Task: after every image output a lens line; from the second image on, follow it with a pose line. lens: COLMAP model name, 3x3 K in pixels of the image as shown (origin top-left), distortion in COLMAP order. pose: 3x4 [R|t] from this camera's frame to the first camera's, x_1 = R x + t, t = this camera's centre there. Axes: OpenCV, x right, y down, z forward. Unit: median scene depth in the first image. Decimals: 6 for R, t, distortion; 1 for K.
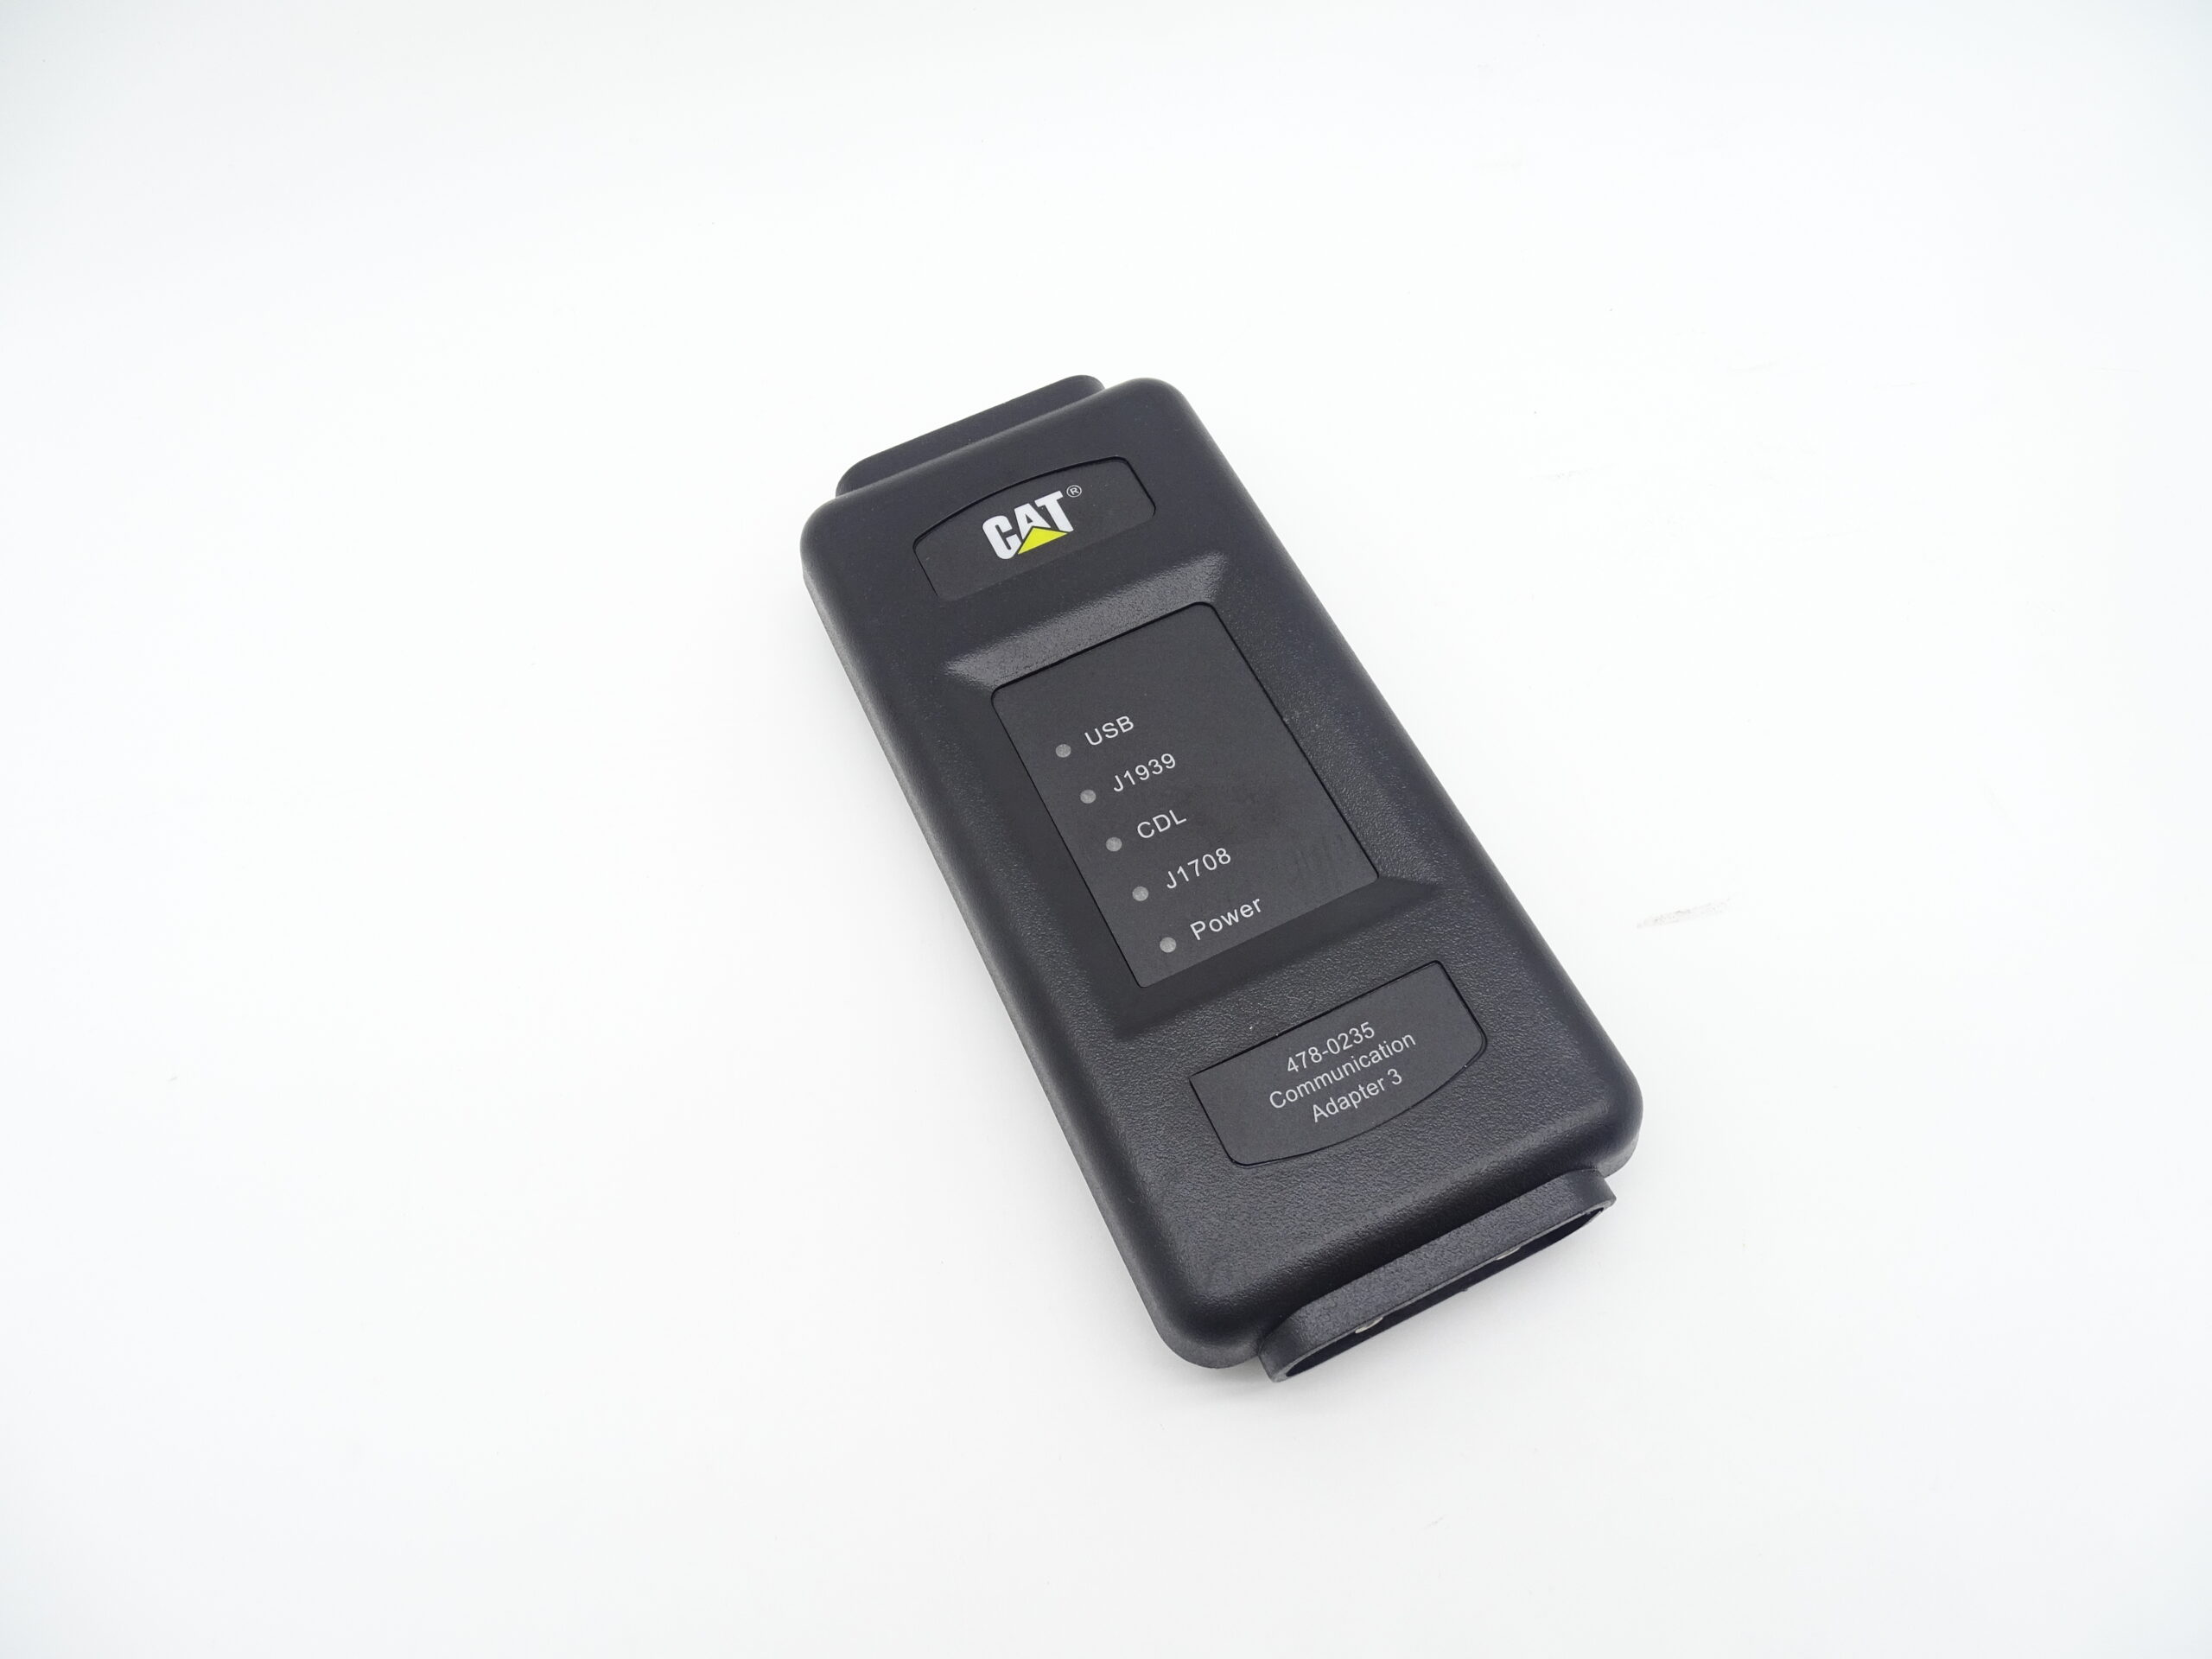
lens RADIAL K [[1550.3, 0, 1114.0], [0, 1550.3, 851.9], [0, 0, 1]] dist [-0.007494, -0.010145]
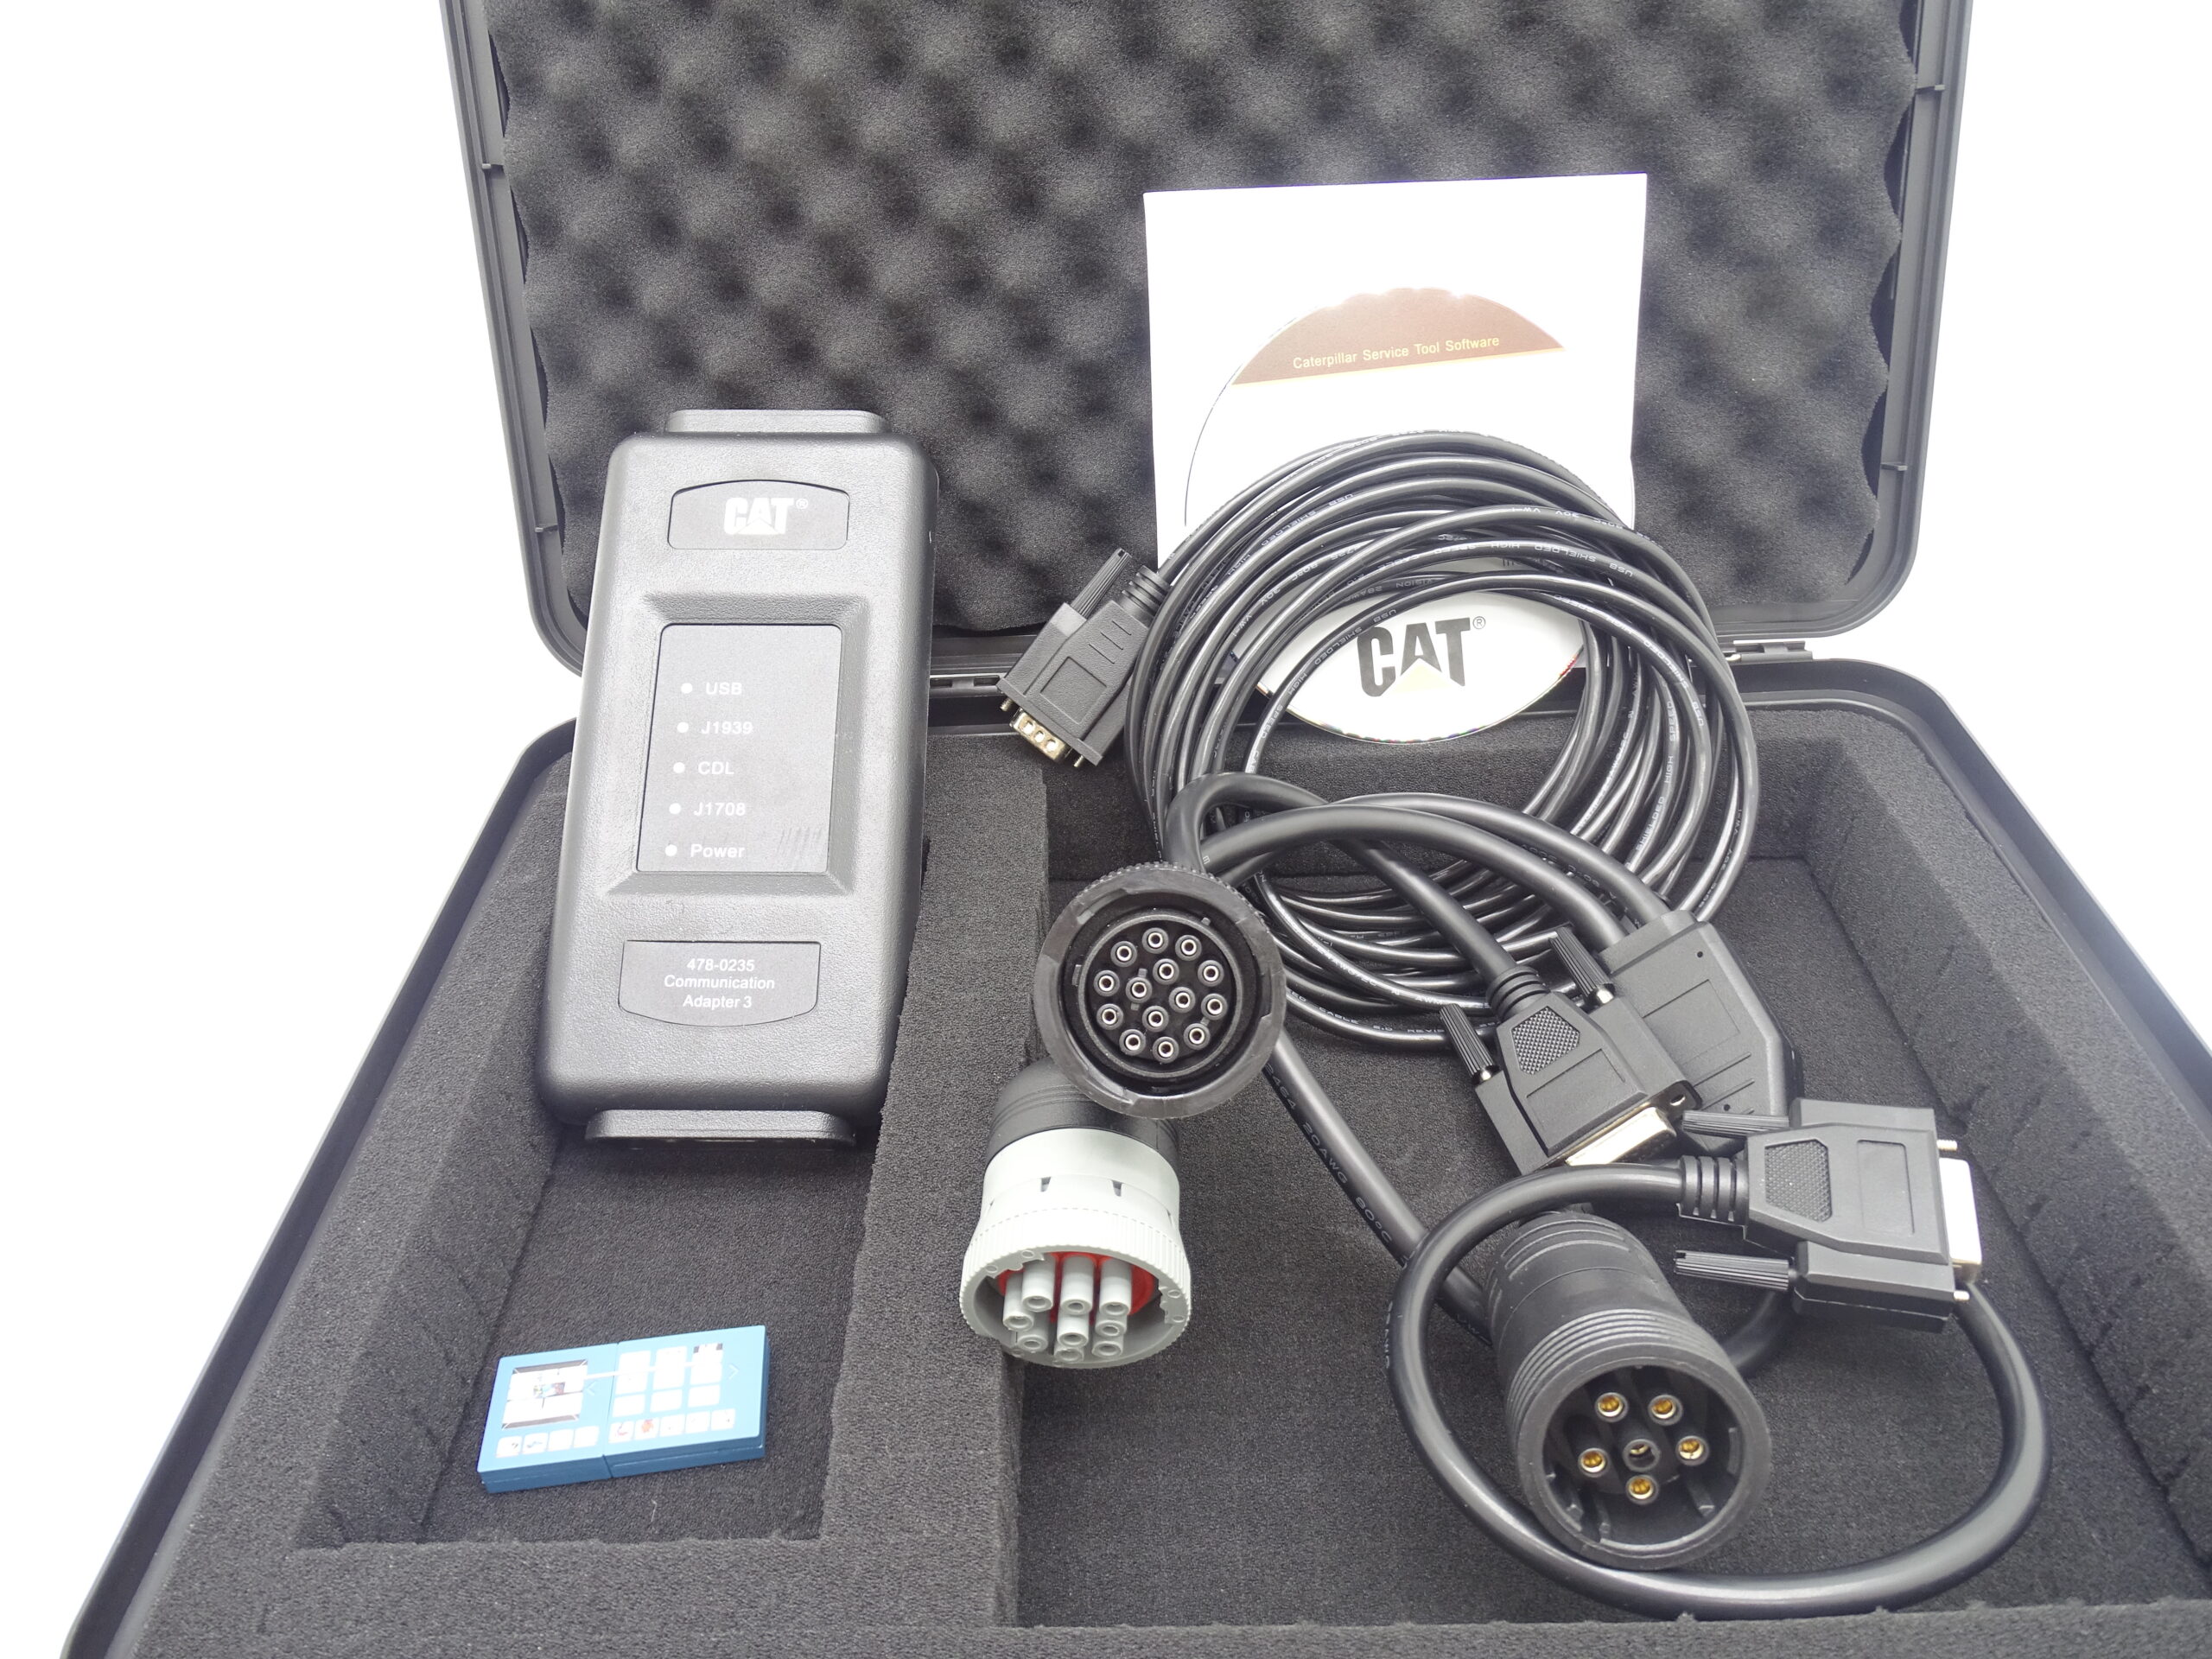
lens RADIAL K [[1550.3, 0, 1107.3], [0, 1550.3, 836.0], [0, 0, 1]] dist [-0.007494, -0.010145]
pose [[0.900635, 0.426057, -0.085629, 0.508384], [-0.407555, 0.896471, 0.173891, -0.360845], [0.150851, -0.121714, 0.981035, -0.336260]]
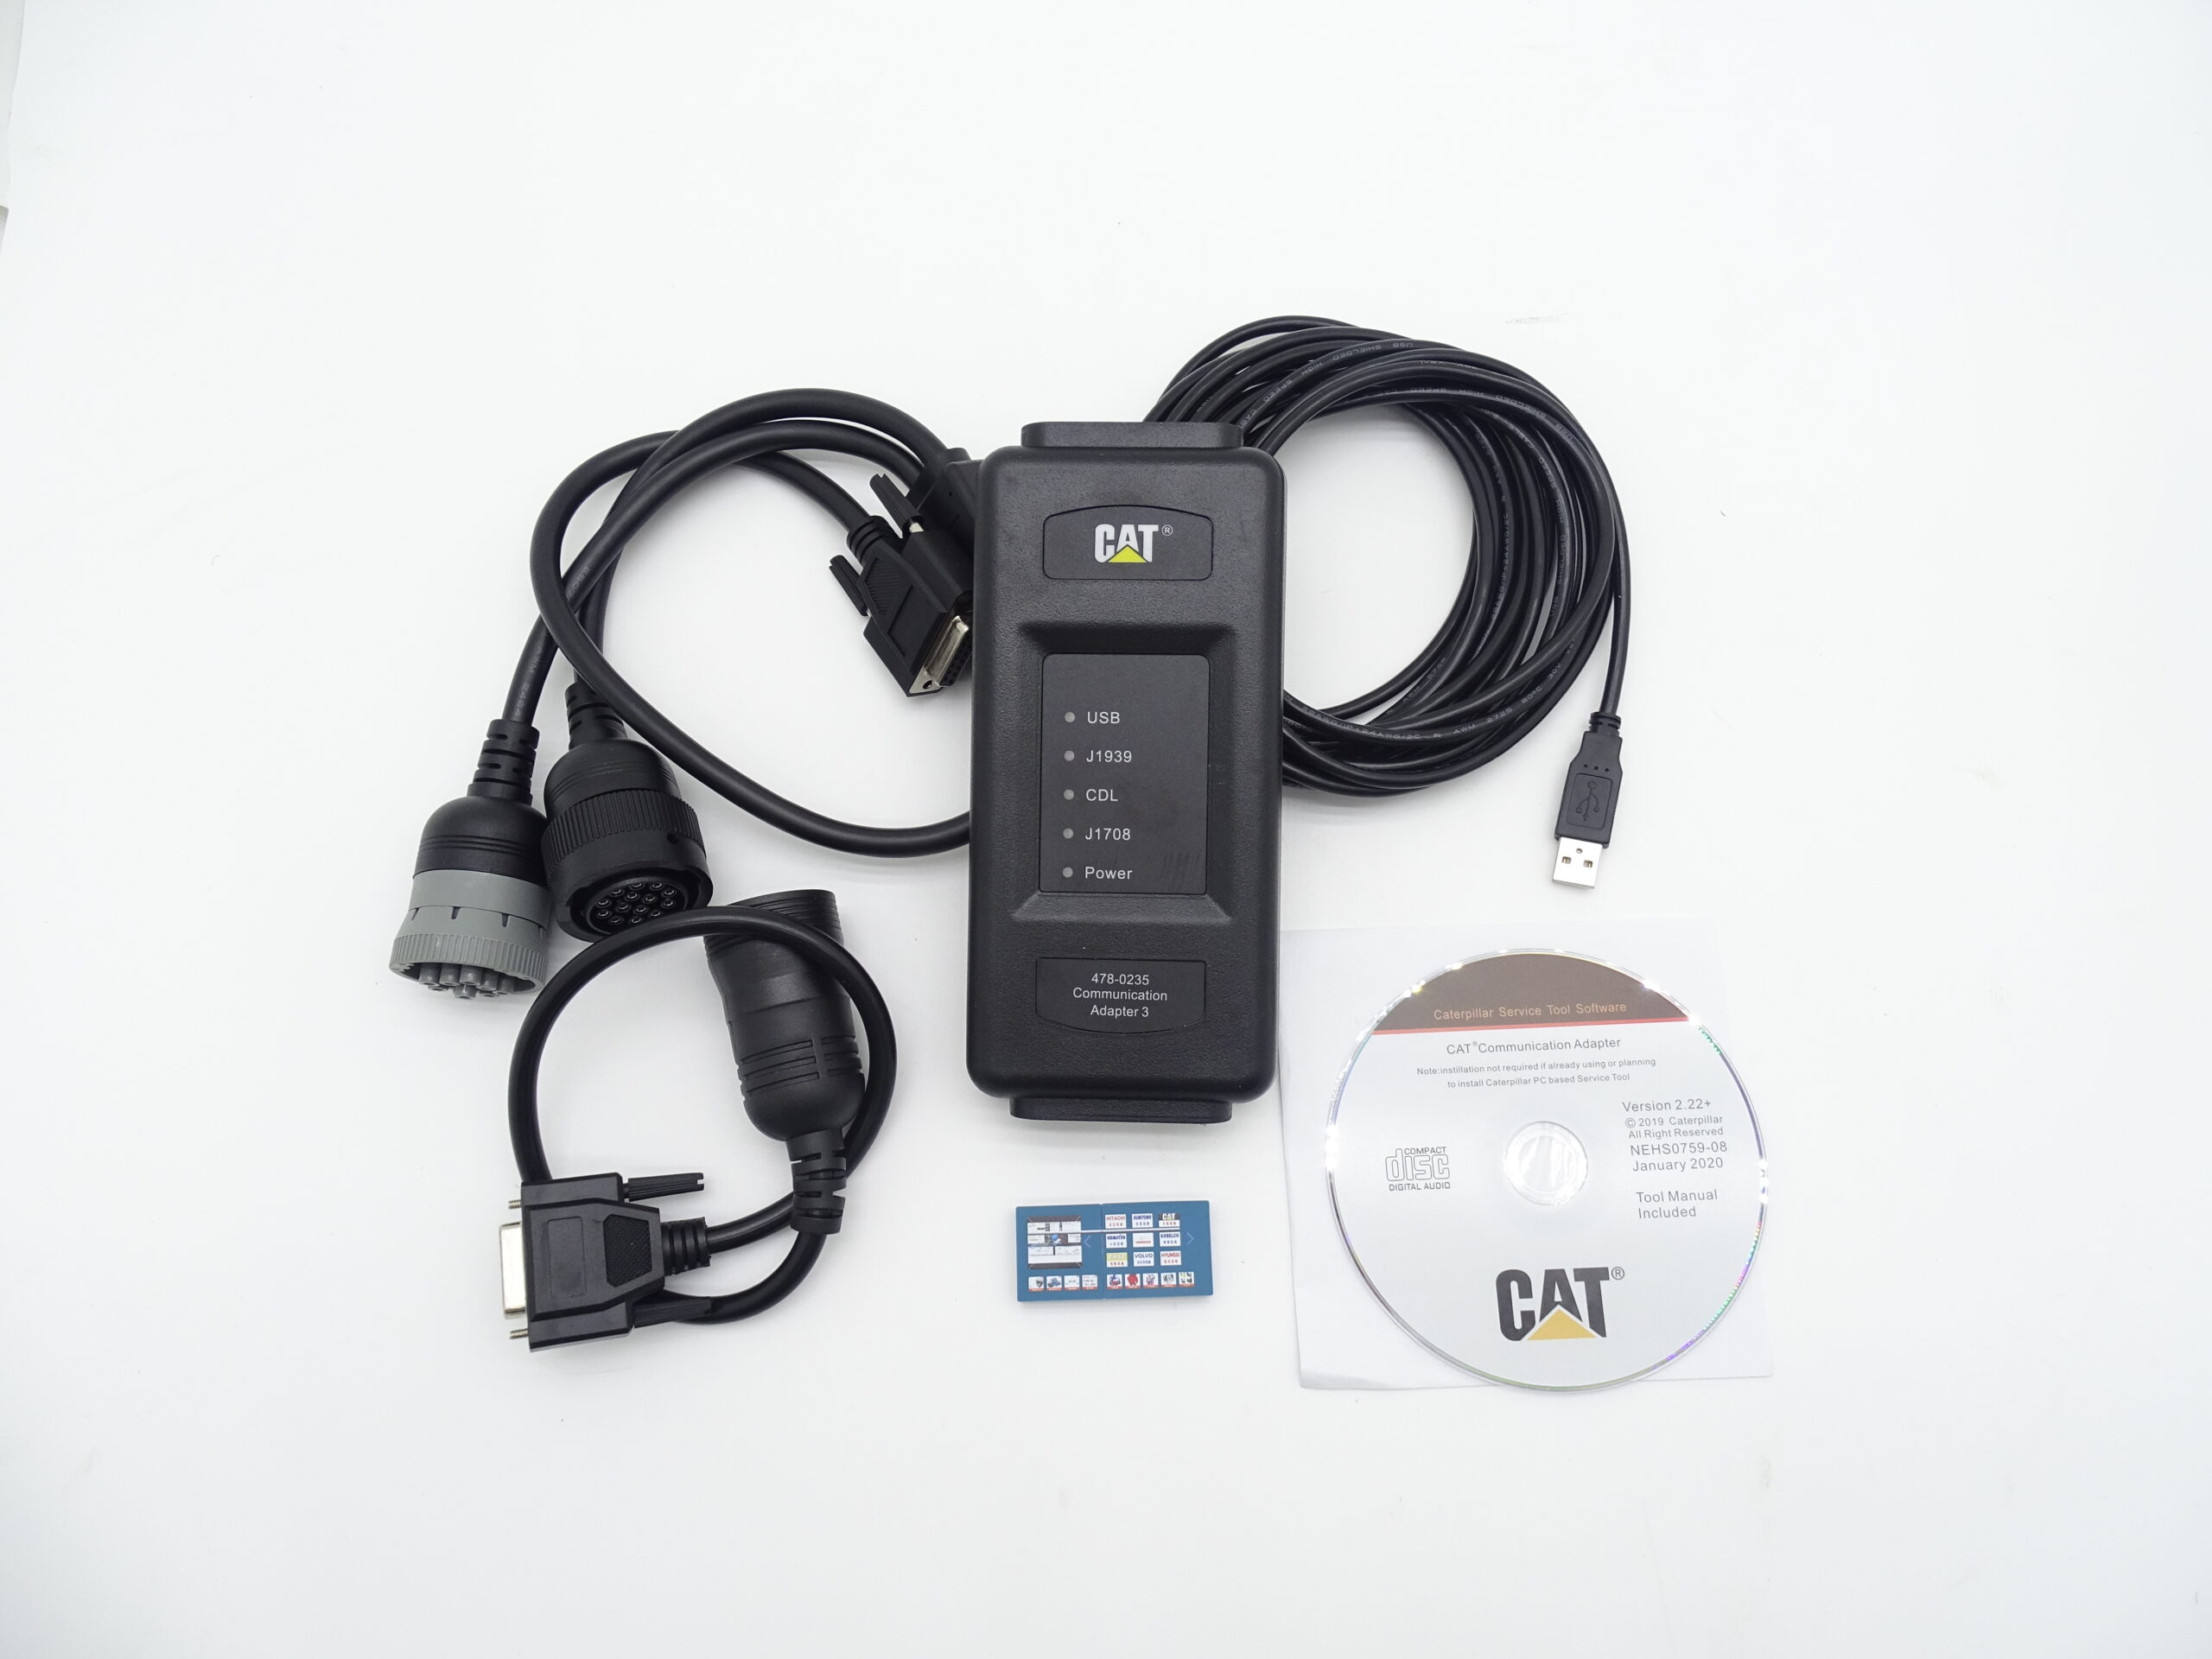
lens RADIAL K [[1550.3, 0, 1109.5], [0, 1550.3, 824.2], [0, 0, 1]] dist [-0.007494, -0.010145]
pose [[0.897039, 0.441795, 0.011706, 0.032314], [-0.397243, 0.794405, 0.459476, -0.736282], [0.193695, -0.416818, 0.888113, -0.408895]]
